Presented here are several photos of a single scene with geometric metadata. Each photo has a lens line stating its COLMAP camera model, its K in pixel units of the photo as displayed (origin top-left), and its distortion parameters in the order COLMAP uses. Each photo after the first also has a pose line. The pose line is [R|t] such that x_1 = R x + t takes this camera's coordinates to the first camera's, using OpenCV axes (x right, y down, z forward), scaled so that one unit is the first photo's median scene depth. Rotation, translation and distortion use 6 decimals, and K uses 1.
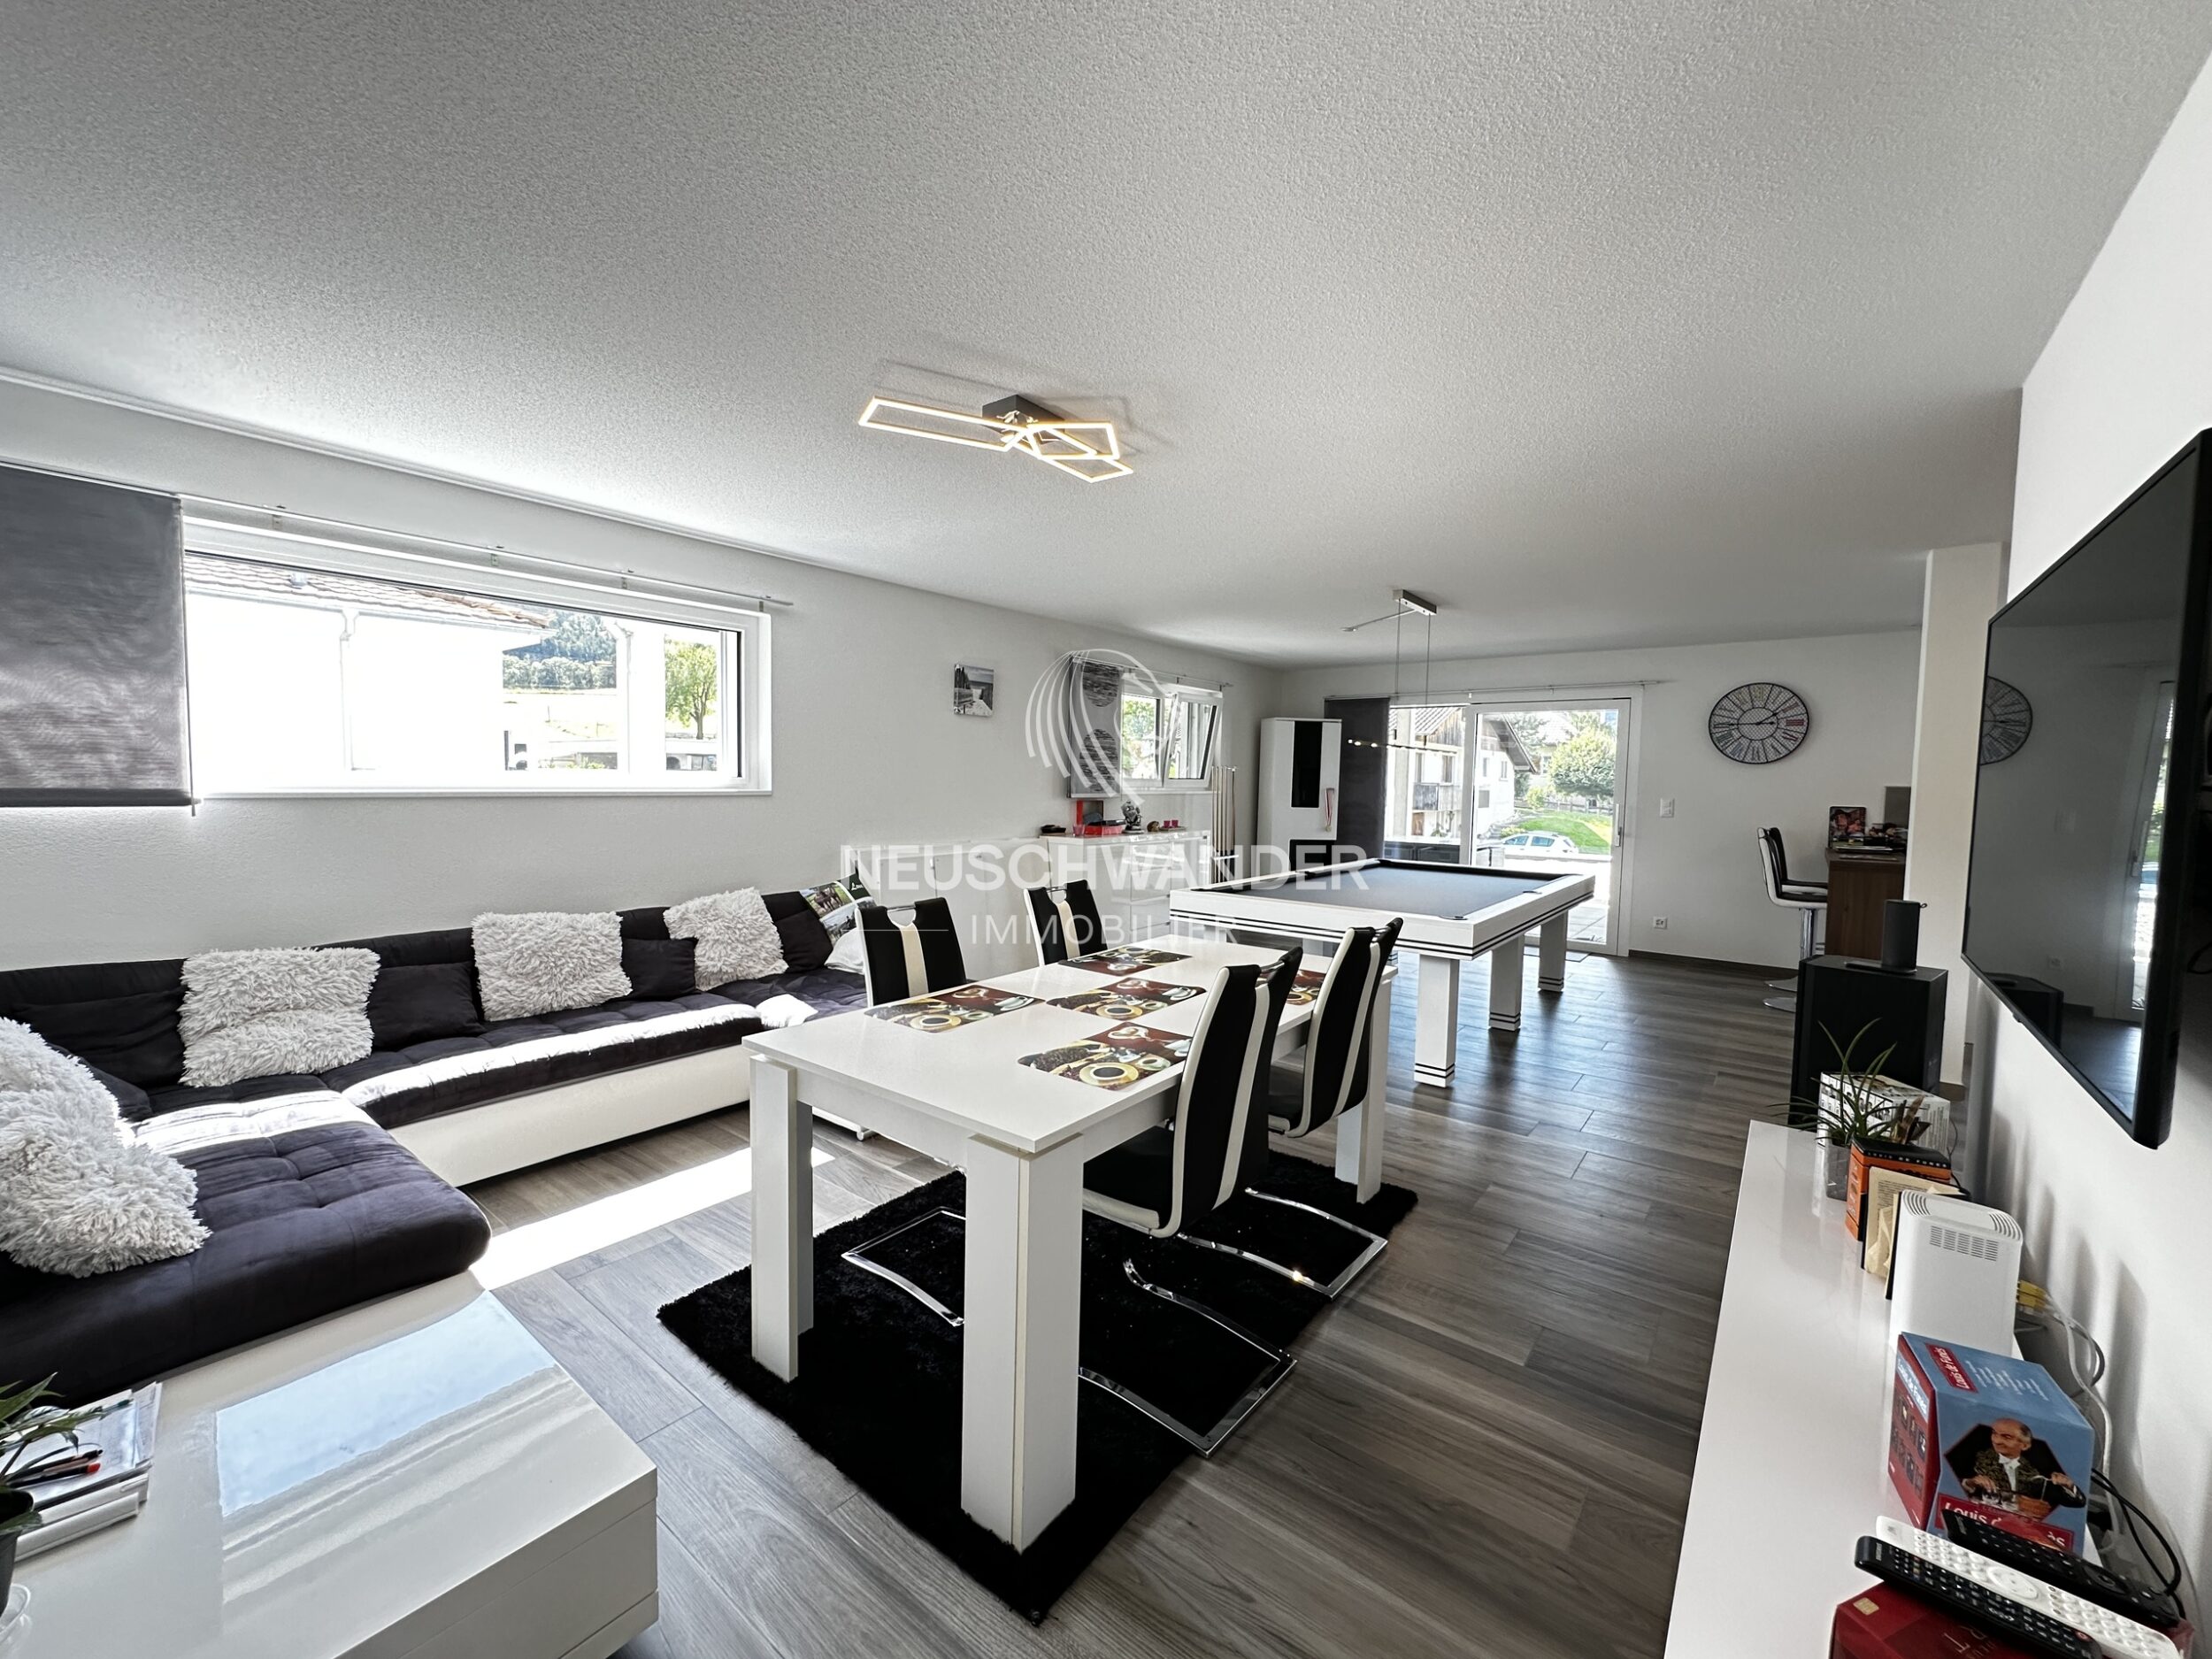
lens RADIAL K [[883.5, 0, 1103.7], [0, 883.5, 832.9], [0, 0, 1]] dist [-0.002791, 0.001206]
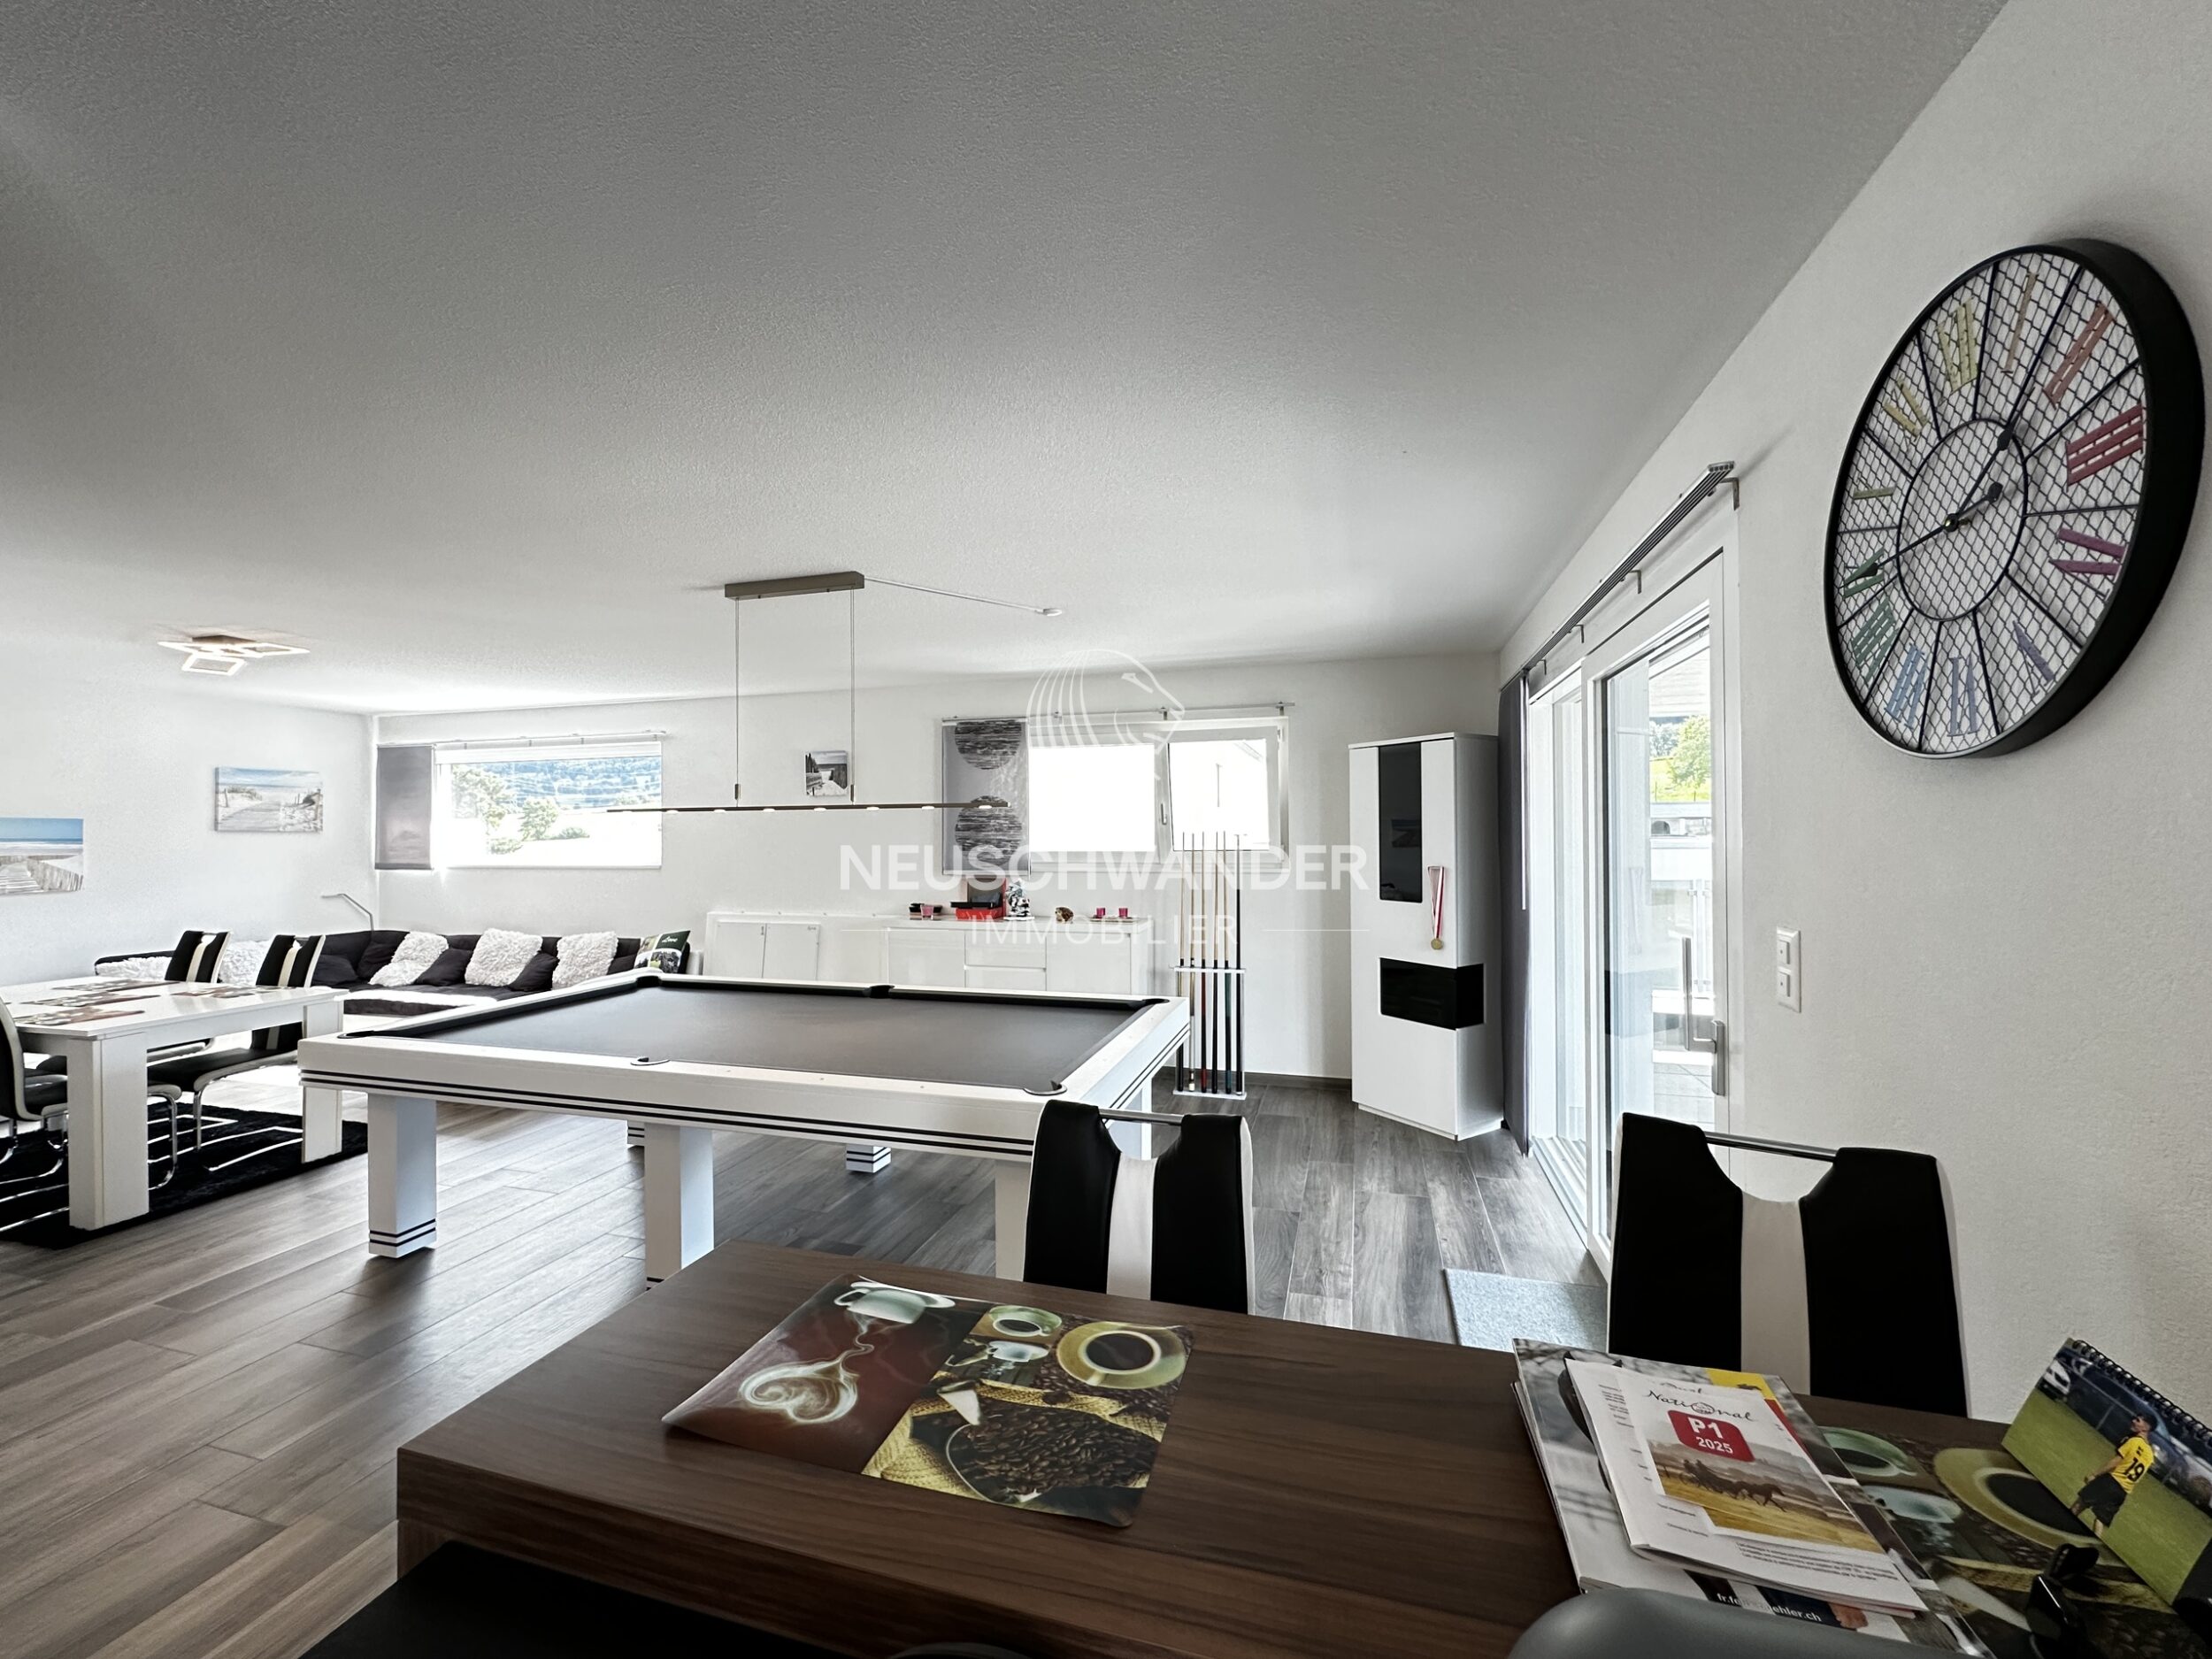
lens RADIAL K [[883.5, 0, 1105.6], [0, 883.5, 828.8], [0, 0, 1]] dist [-0.002791, 0.001206]
pose [[0.380519, -0.028905, -0.924321, 0.949111], [-0.045784, 0.997697, -0.050048, -0.055343], [0.923639, 0.061363, 0.378319, 0.898440]]
